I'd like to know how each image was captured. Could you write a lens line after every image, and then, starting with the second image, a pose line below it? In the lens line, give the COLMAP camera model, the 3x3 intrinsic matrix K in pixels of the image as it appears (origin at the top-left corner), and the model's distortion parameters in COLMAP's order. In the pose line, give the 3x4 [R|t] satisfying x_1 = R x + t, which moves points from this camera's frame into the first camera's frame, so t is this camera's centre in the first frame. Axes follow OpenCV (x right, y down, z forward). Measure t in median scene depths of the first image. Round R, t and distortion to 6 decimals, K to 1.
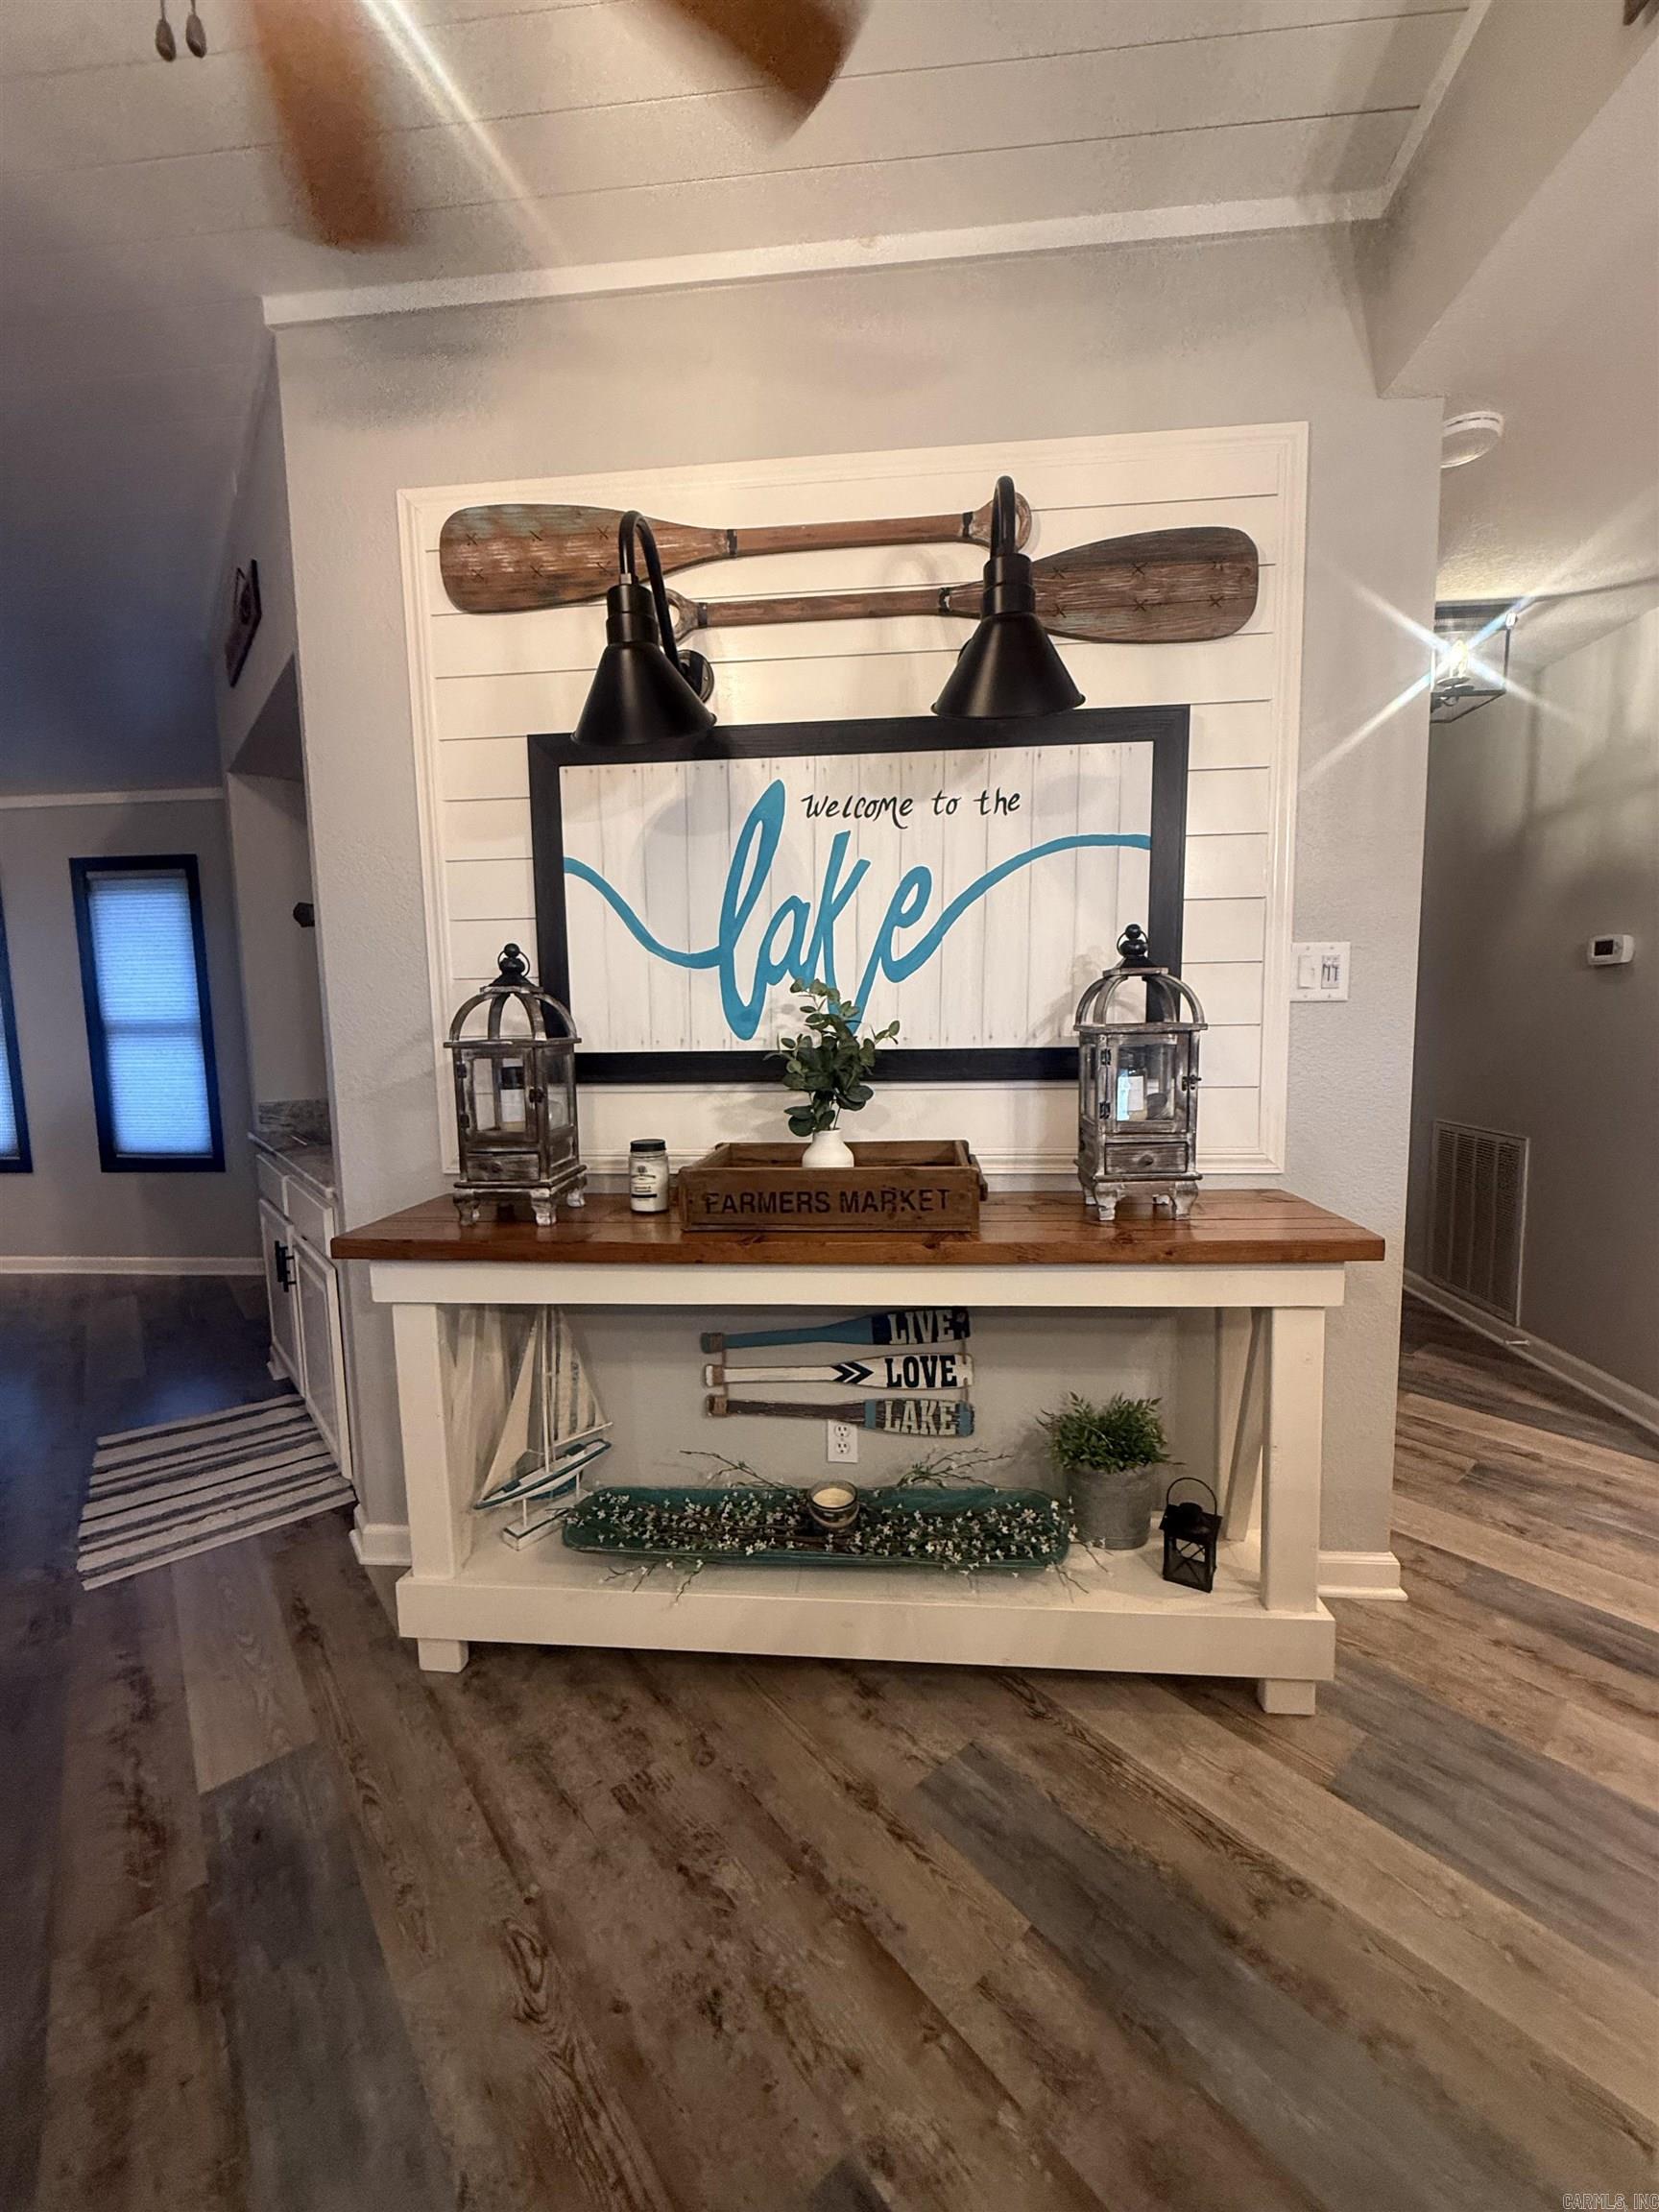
lens RADIAL K [[882.8, 0, 827.8], [0, 882.8, 1102.4], [0, 0, 1]] dist [0.000099, 0.000573]
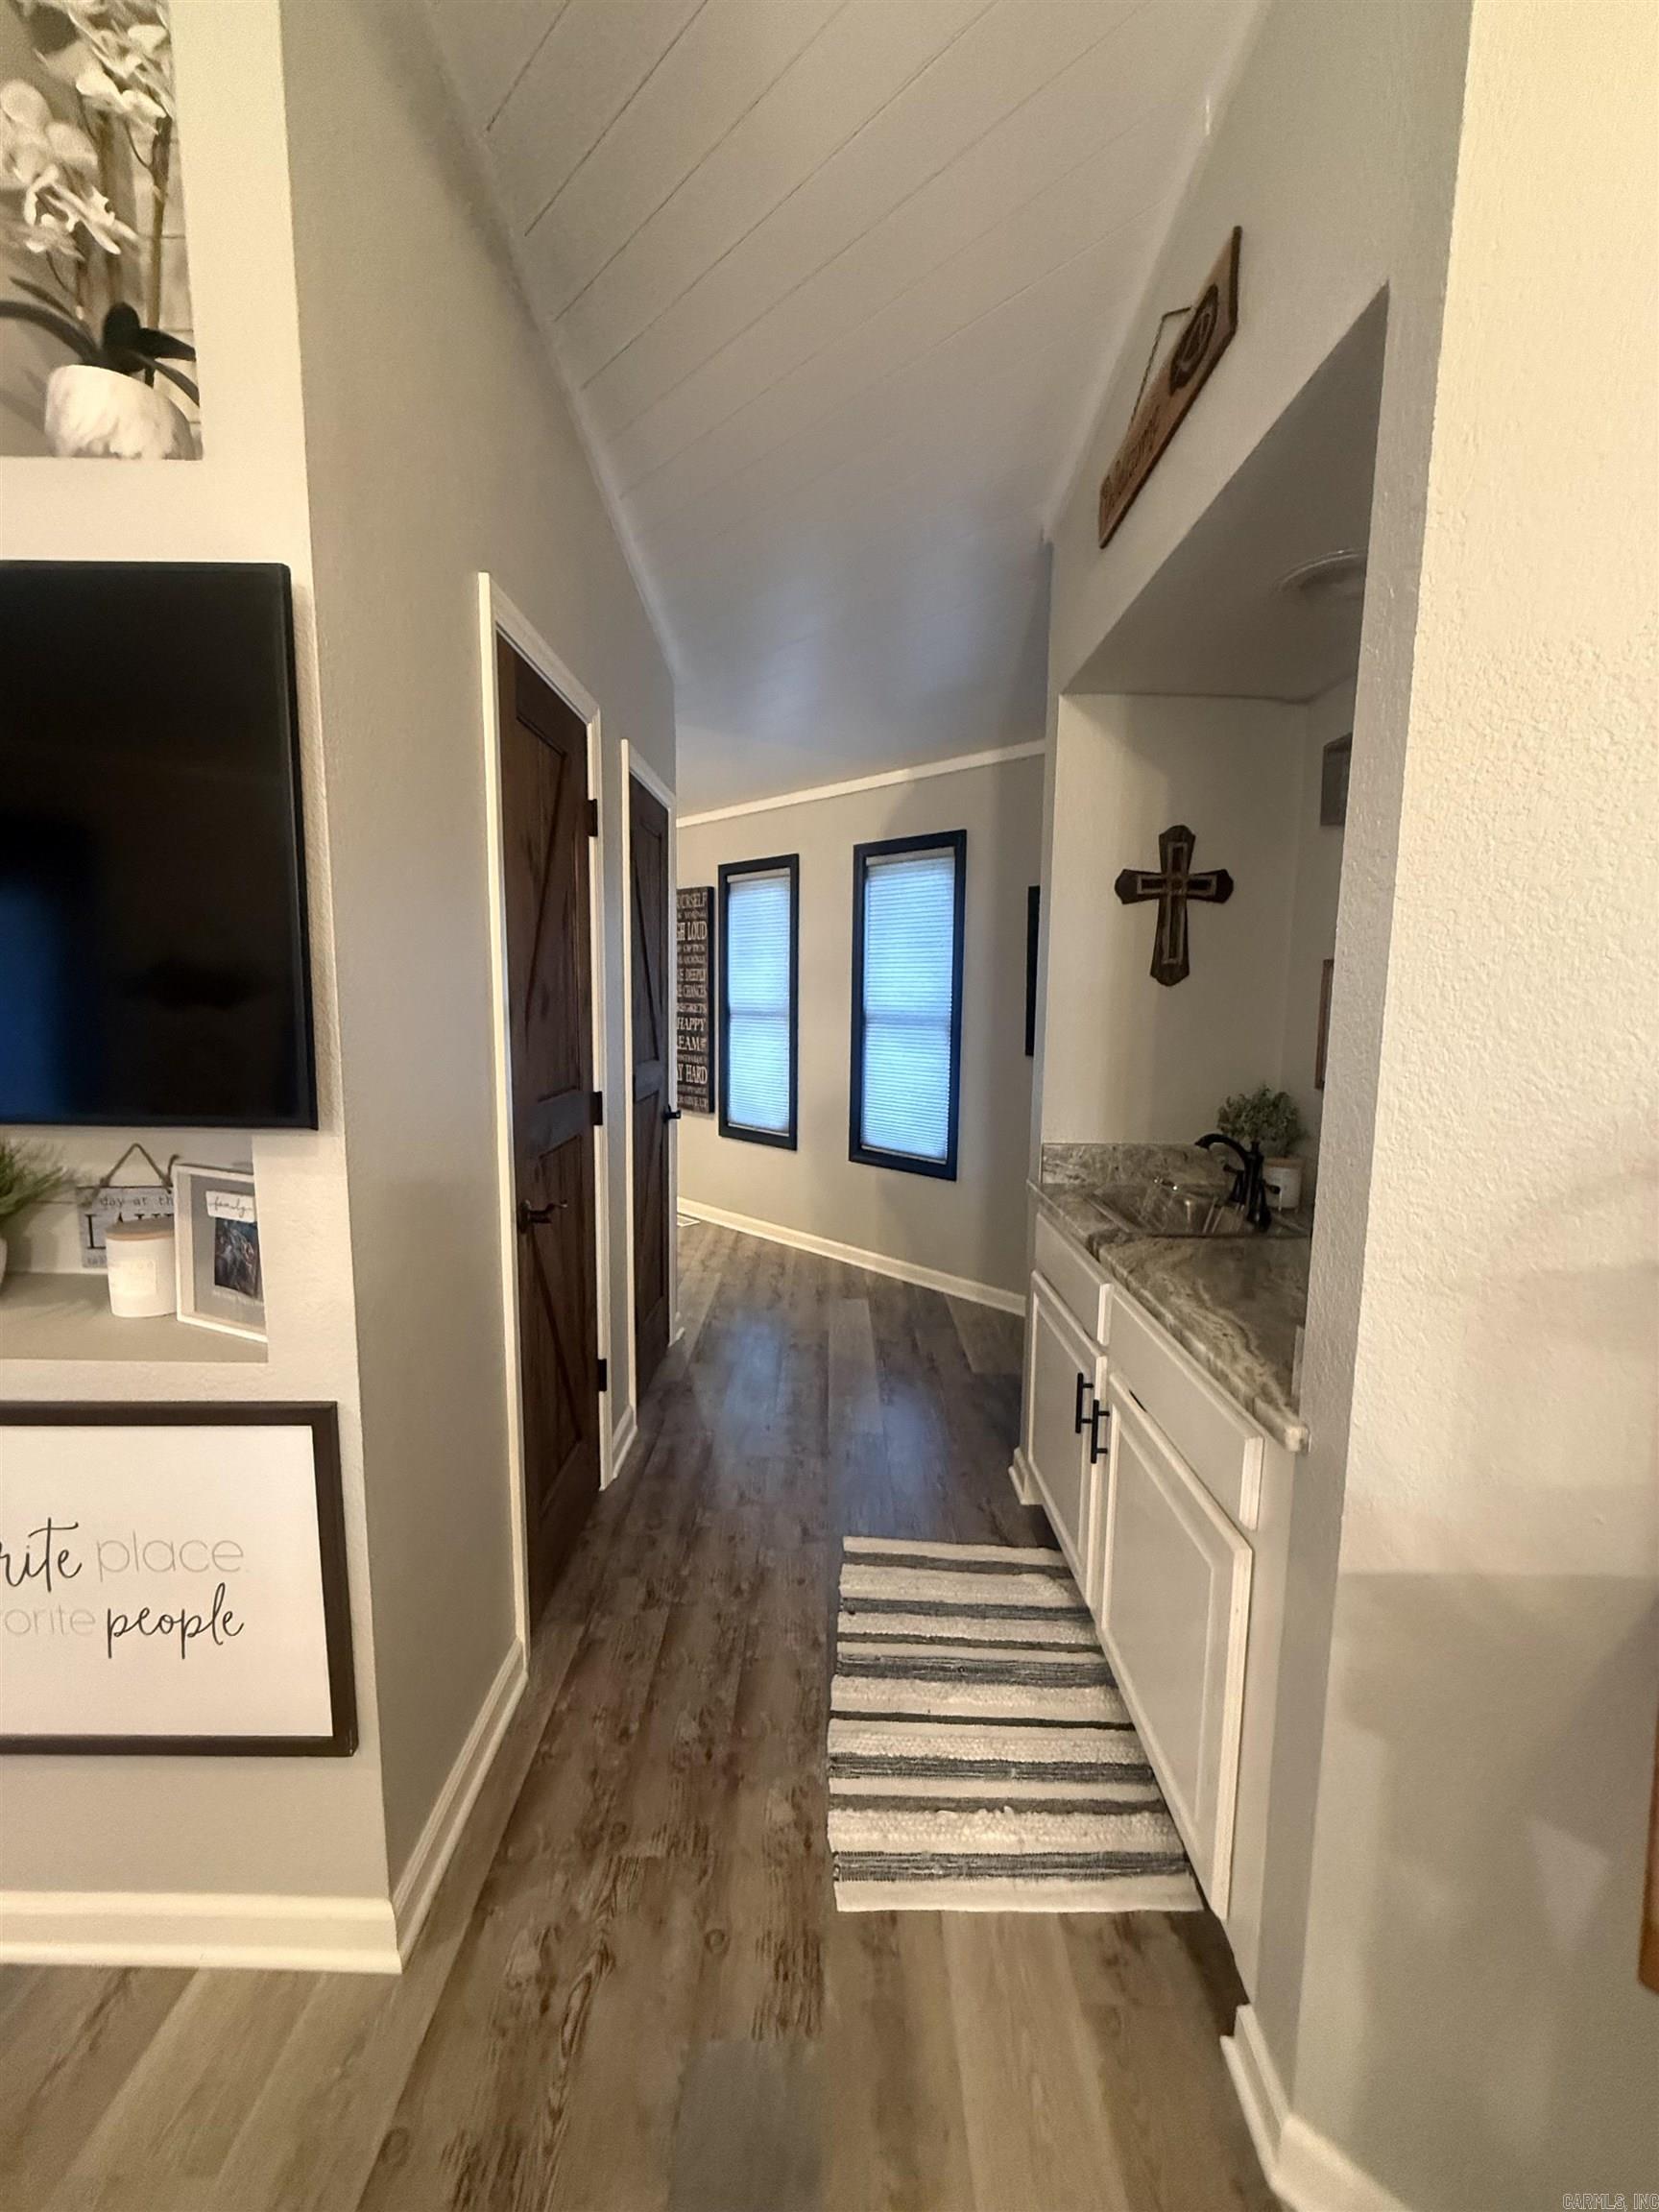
lens RADIAL K [[882.8, 0, 827.8], [0, 882.8, 1102.4], [0, 0, 1]] dist [0.000099, 0.000573]
pose [[0.770195, 0.106010, -0.628936, -0.574346], [-0.091554, 0.994254, 0.055469, -0.105059], [0.631203, 0.014860, 0.775475, 0.546652]]
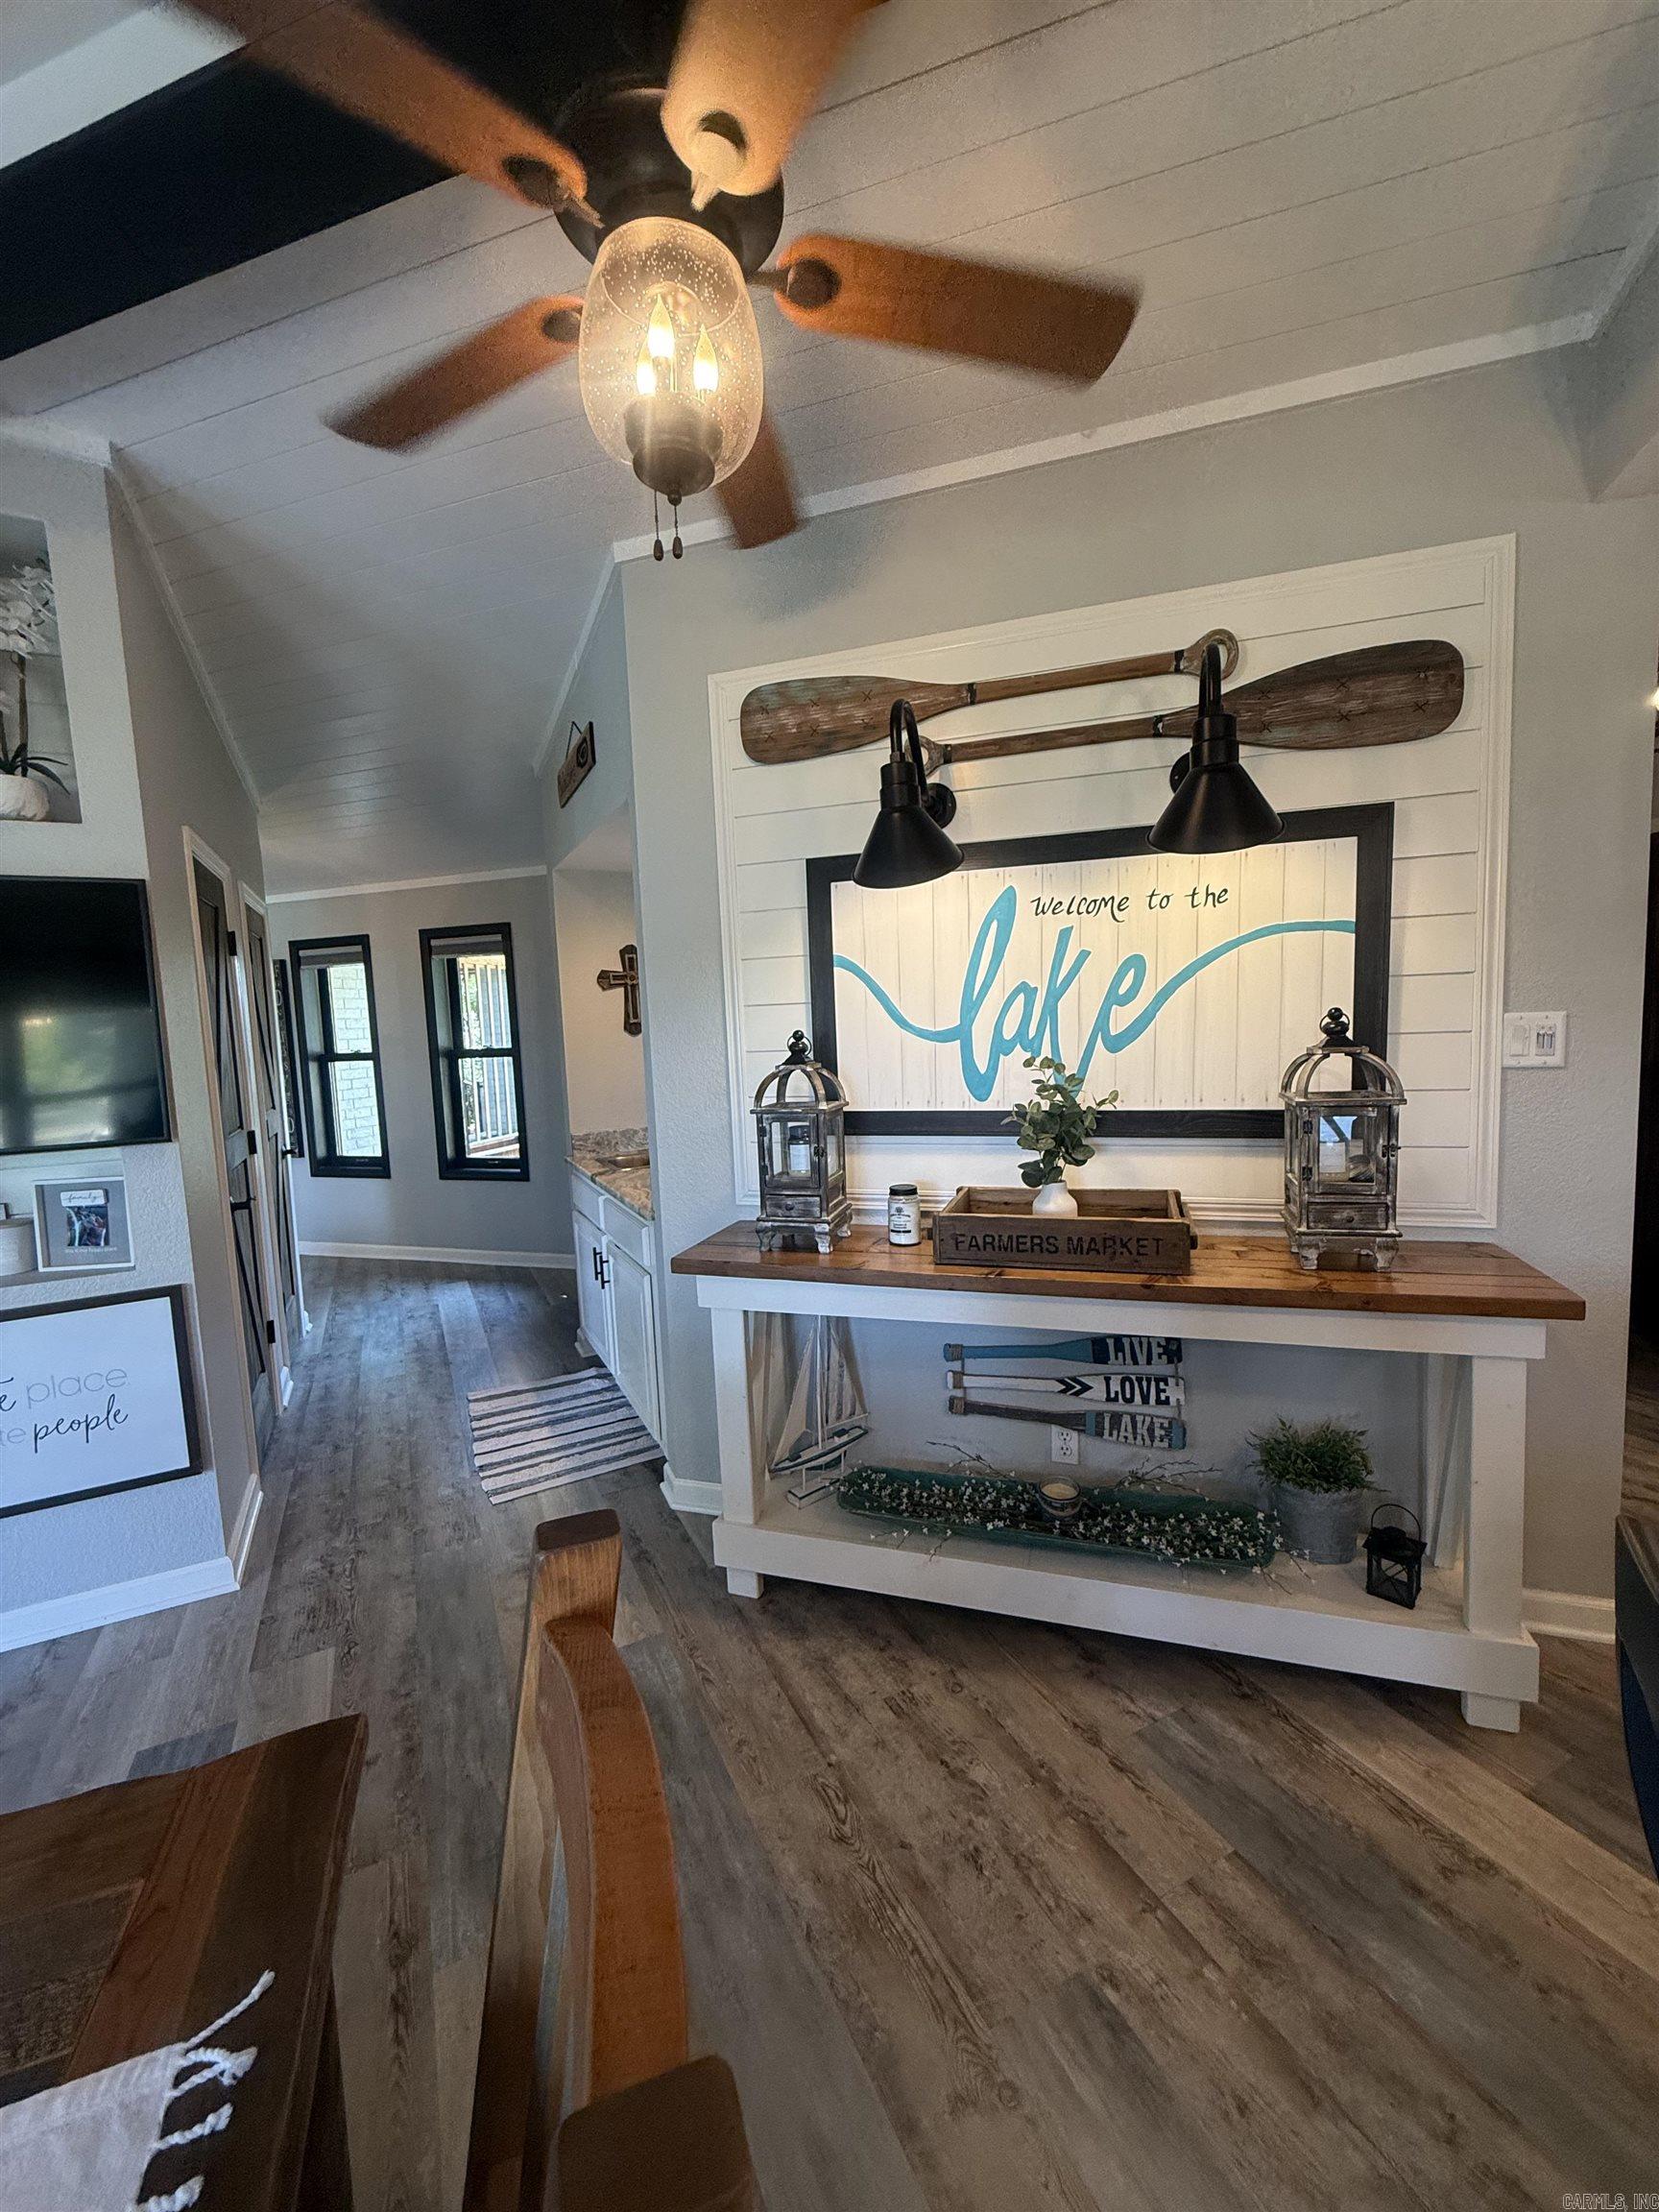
lens RADIAL K [[880.6, 0, 827.1], [0, 880.6, 1101.6], [0, 0, 1]] dist [-0.000200, 0.000050]
pose [[0.974487, -0.000254, -0.224445, -0.032504], [-0.000193, 0.999998, -0.001971, -0.074151], [0.224445, 0.001964, 0.974485, -0.226820]]
